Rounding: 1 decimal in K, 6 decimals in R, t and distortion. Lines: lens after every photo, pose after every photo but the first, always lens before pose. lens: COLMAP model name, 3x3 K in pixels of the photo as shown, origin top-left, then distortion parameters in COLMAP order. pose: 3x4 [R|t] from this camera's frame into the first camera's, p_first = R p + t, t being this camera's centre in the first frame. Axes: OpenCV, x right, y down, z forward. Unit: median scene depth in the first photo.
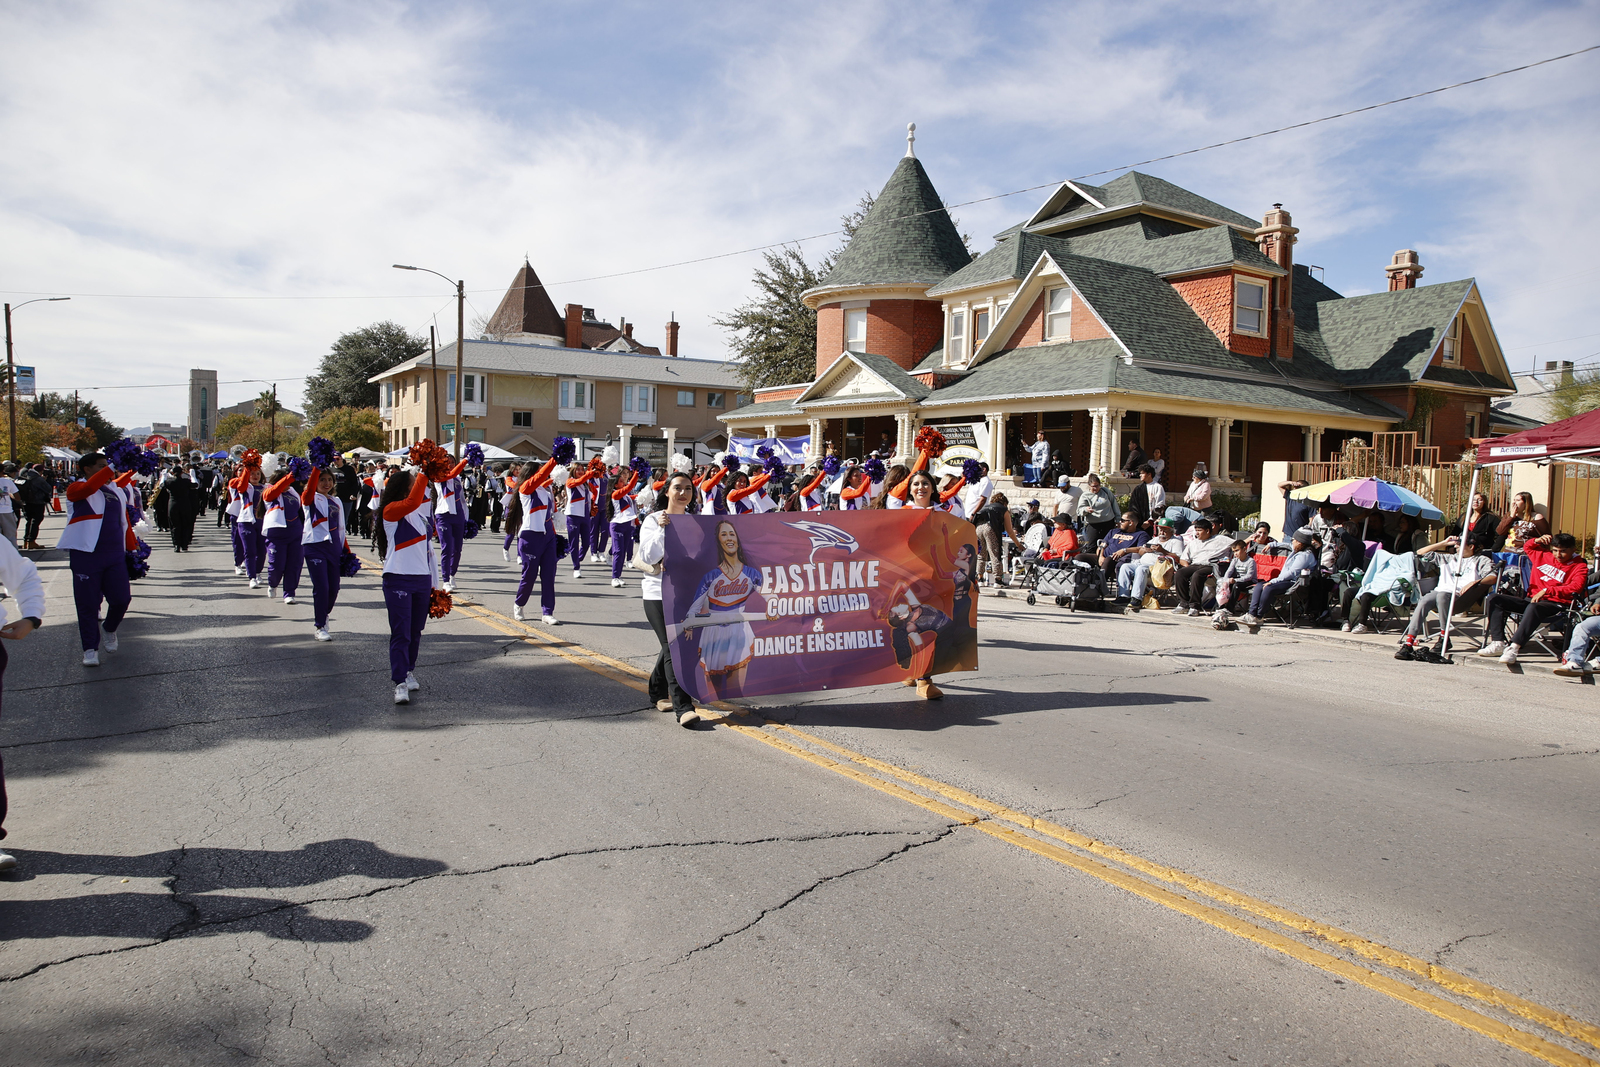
lens RADIAL K [[1162.4, 0, 800.0], [0, 1162.4, 533.5], [0, 0, 1]] dist [-0.094299, 0.100315]
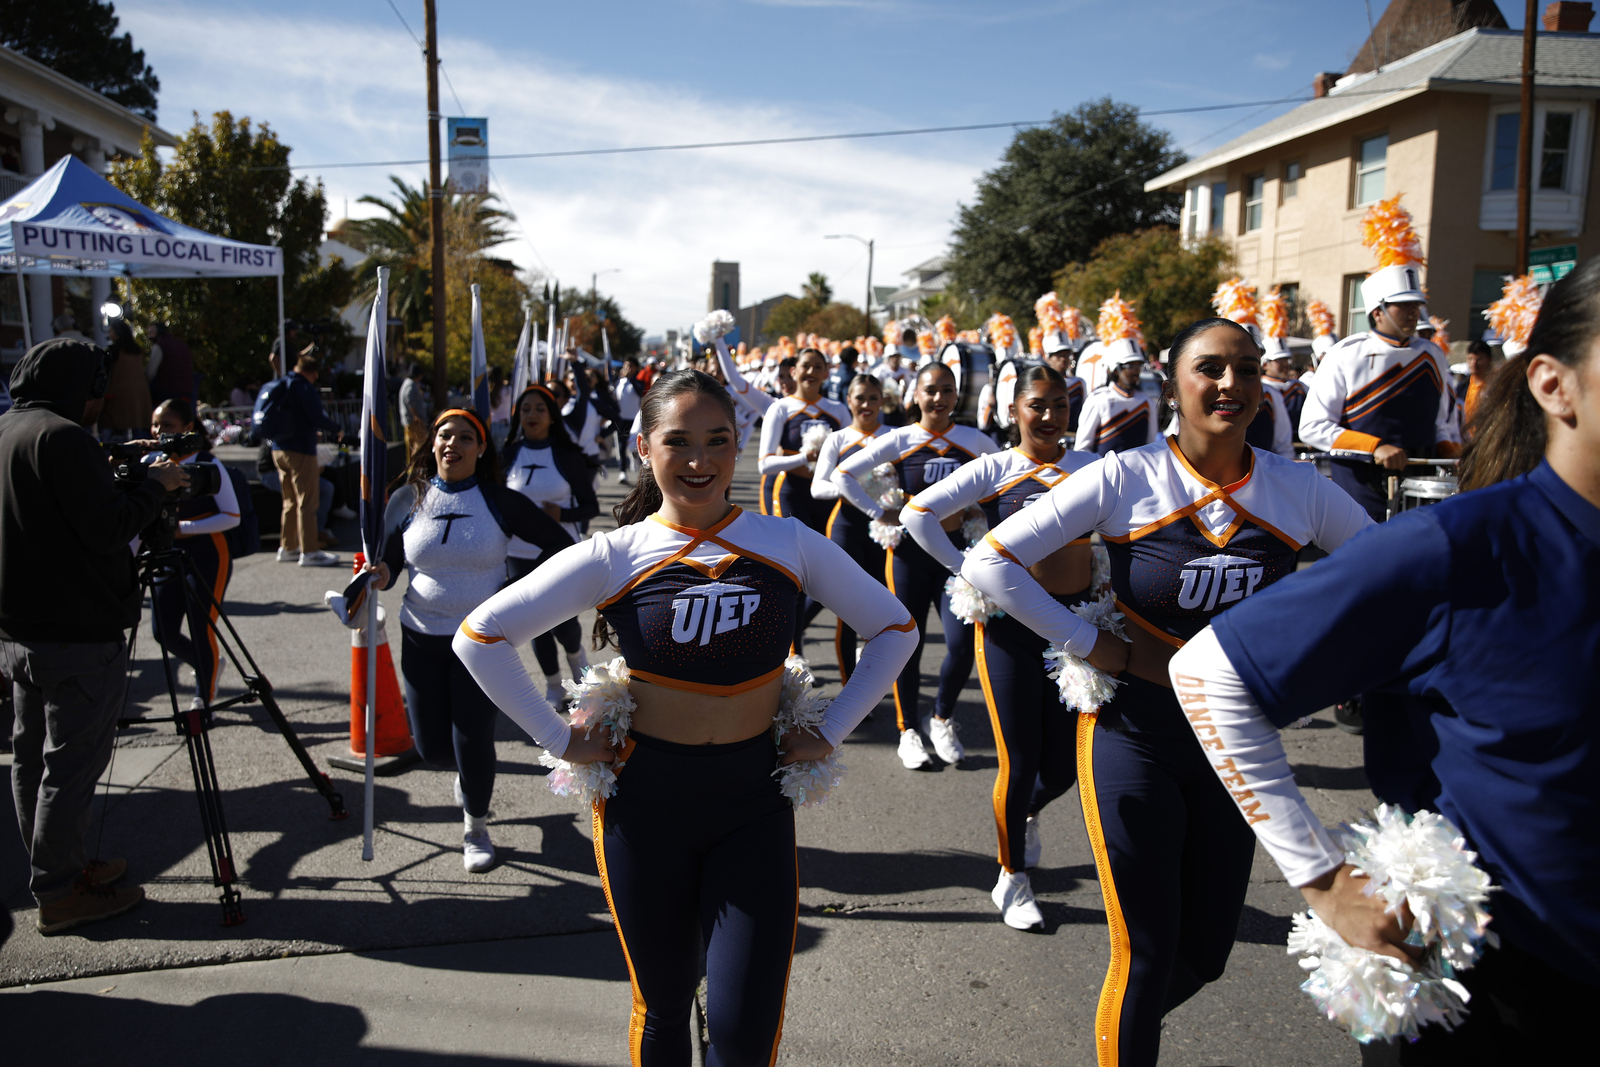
lens RADIAL K [[1271.3, 0, 800.0], [0, 1271.3, 533.5], [0, 0, 1]] dist [-0.013422, -0.004697]
pose [[0.917518, 0.040195, -0.395658, -0.329277], [-0.013207, 0.997410, 0.070701, -0.031727], [0.397475, -0.059644, 0.915672, 0.522307]]
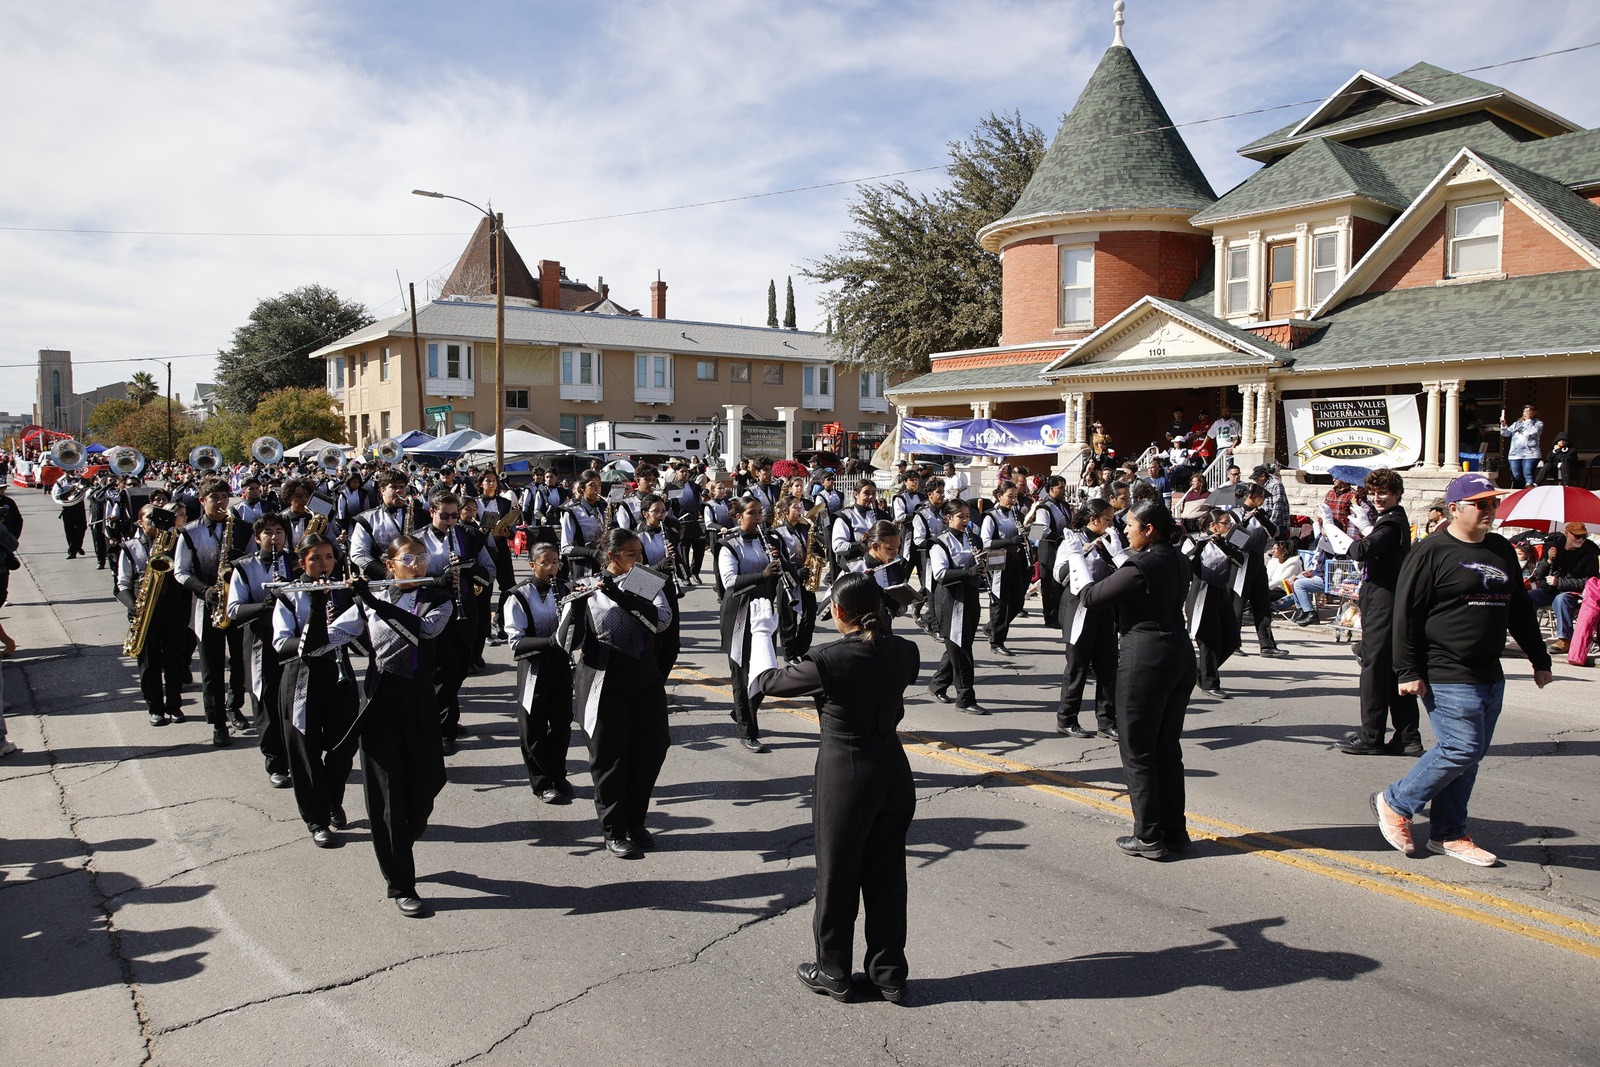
lens RADIAL K [[1218.3, 0, 794.0], [0, 1218.3, 553.0], [0, 0, 1]] dist [-0.100579, 0.108505]
pose [[0.996566, -0.027365, 0.078155, -0.115463], [0.024818, 0.999135, 0.033380, -0.014502], [-0.079001, -0.031326, 0.996382, 0.133425]]
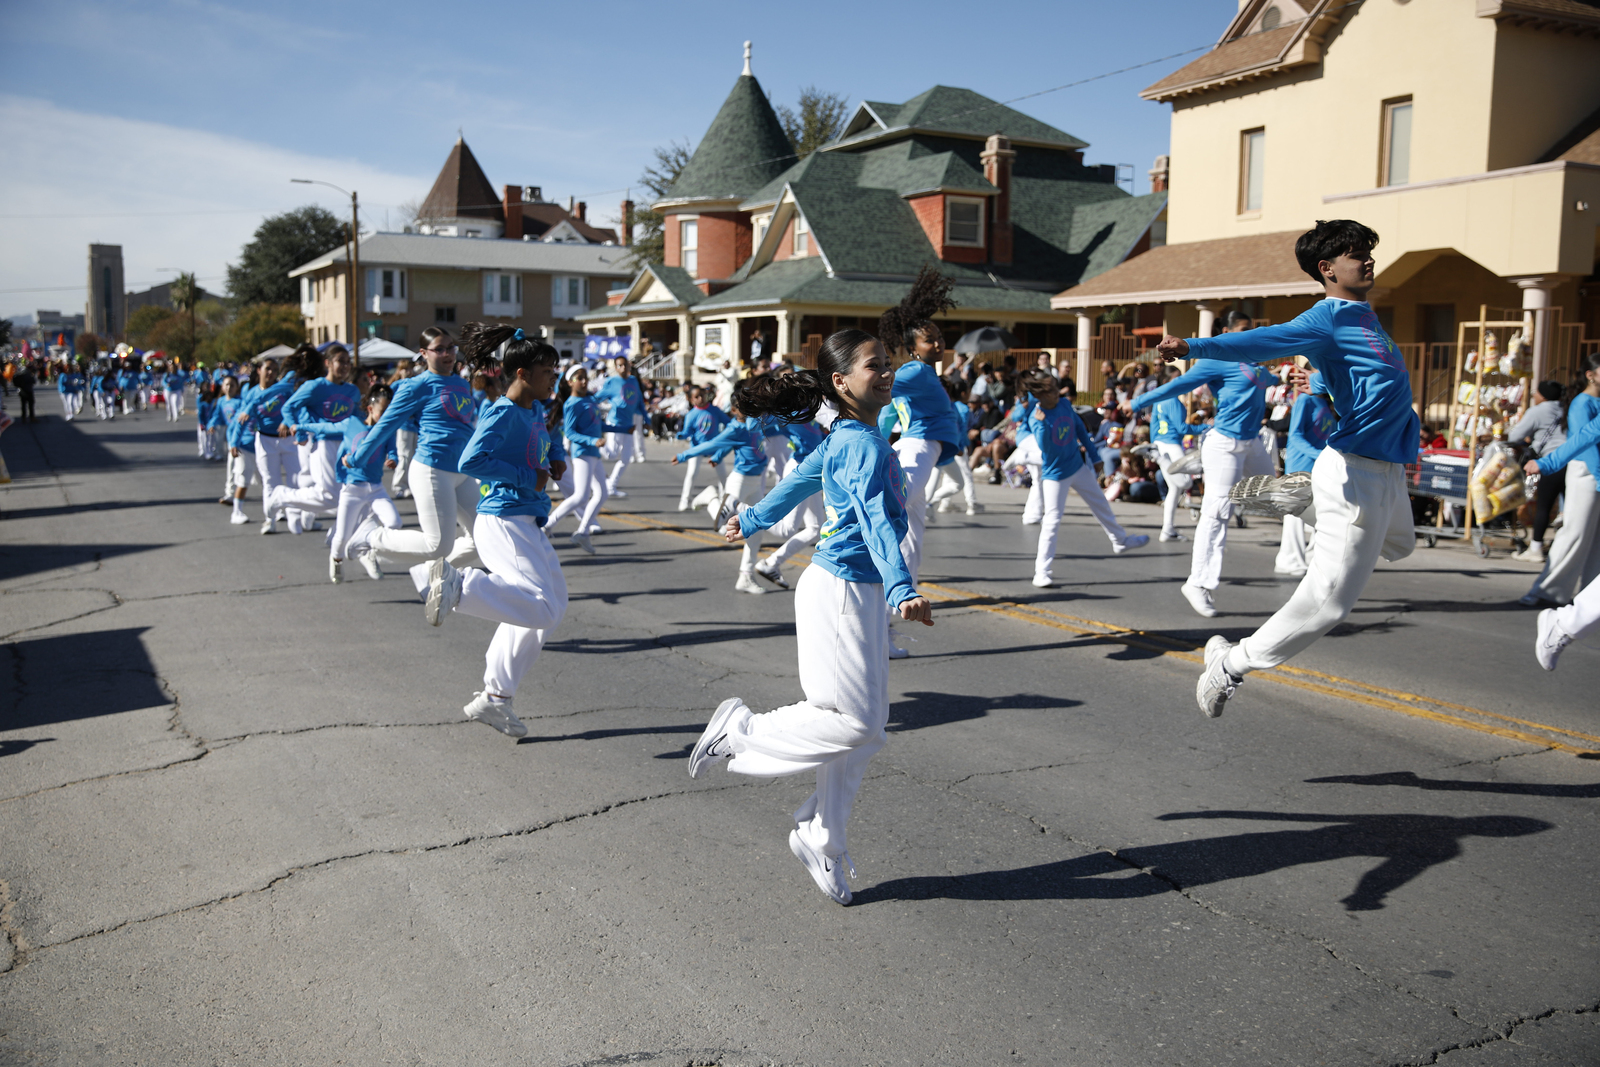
lens RADIAL K [[1597.1, 0, 800.0], [0, 1597.1, 533.5], [0, 0, 1]] dist [0.003598, 0.212994]
pose [[0.996951, -0.006572, -0.077753, 0.159050], [0.010497, 0.998685, 0.050179, 0.020300], [0.077320, -0.050843, 0.995709, -0.324200]]
